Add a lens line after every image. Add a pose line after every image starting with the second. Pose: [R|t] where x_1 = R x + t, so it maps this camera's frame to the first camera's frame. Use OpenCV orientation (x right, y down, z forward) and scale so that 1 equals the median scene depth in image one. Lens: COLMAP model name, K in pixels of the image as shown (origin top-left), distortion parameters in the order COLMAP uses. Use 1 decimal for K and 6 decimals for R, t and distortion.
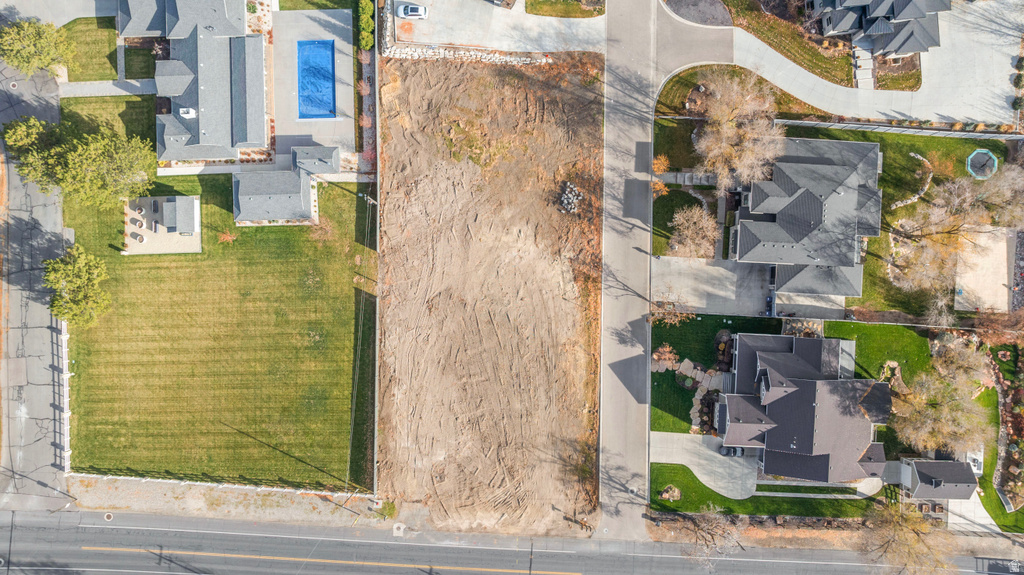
lens RADIAL K [[714.7, 0, 515.5], [0, 714.7, 282.3], [0, 0, 1]] dist [-0.031269, 0.031195]
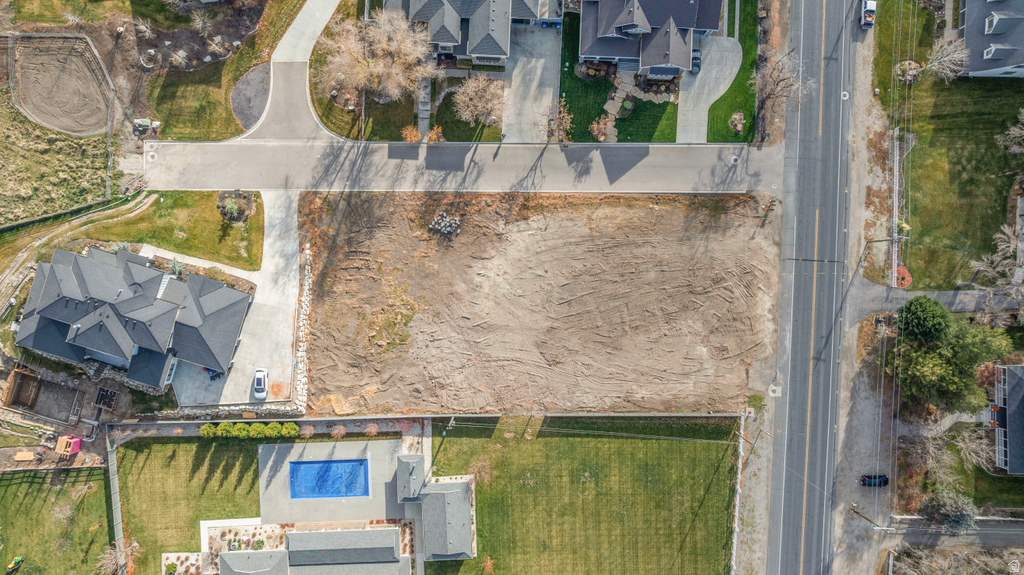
lens RADIAL K [[714.7, 0, 512.6], [0, 714.7, 285.3], [0, 0, 1]] dist [-0.031269, 0.031195]
pose [[-0.009921, -0.999932, -0.006089, -0.003789], [0.999790, -0.010028, 0.017852, -0.042136], [-0.017912, -0.005910, 0.999822, -0.003698]]
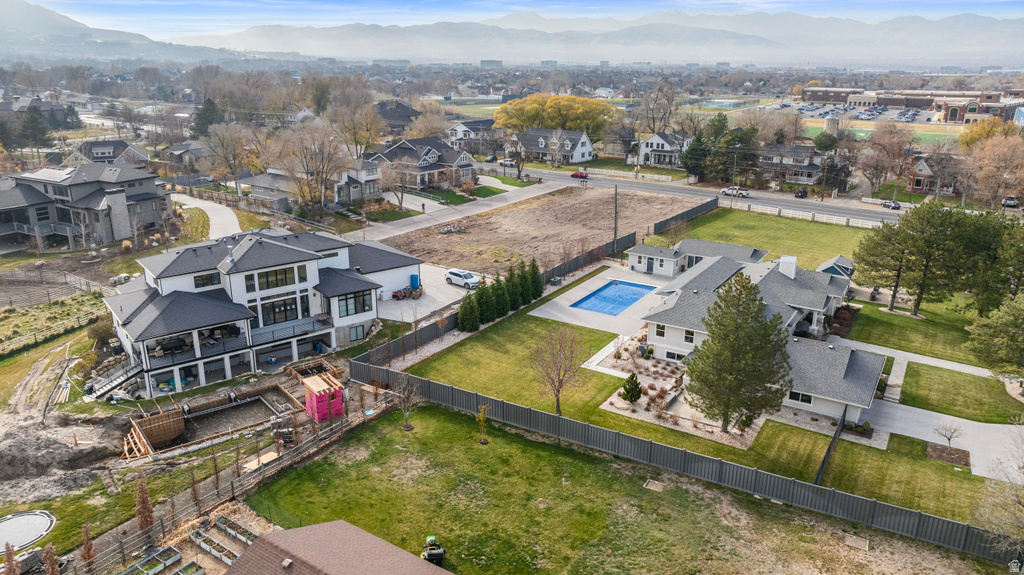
lens RADIAL K [[714.7, 0, 514.9], [0, 714.7, 280.7], [0, 0, 1]] dist [-0.031269, 0.031195]
pose [[-0.832284, -0.184448, 0.522765, -0.580620], [0.554152, -0.251616, 0.793477, -0.936643], [-0.014820, 0.950089, 0.311628, 0.739177]]
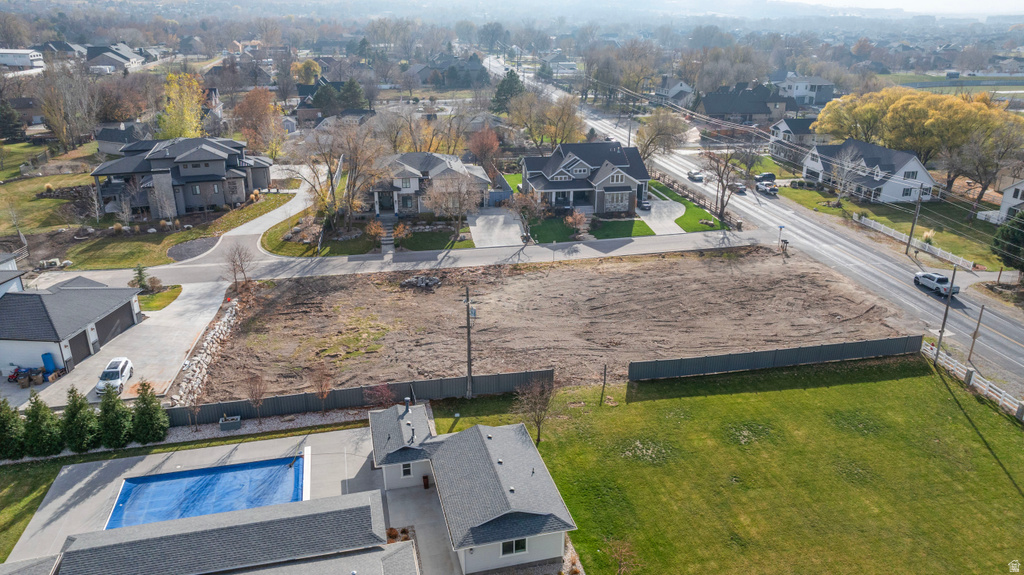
lens RADIAL K [[714.7, 0, 517.9], [0, 714.7, 290.6], [0, 0, 1]] dist [-0.031269, 0.031195]
pose [[-0.224516, -0.371104, 0.901041, -0.664267], [0.974470, -0.086046, 0.207374, -0.179318], [0.000573, 0.924596, 0.380949, 0.710086]]
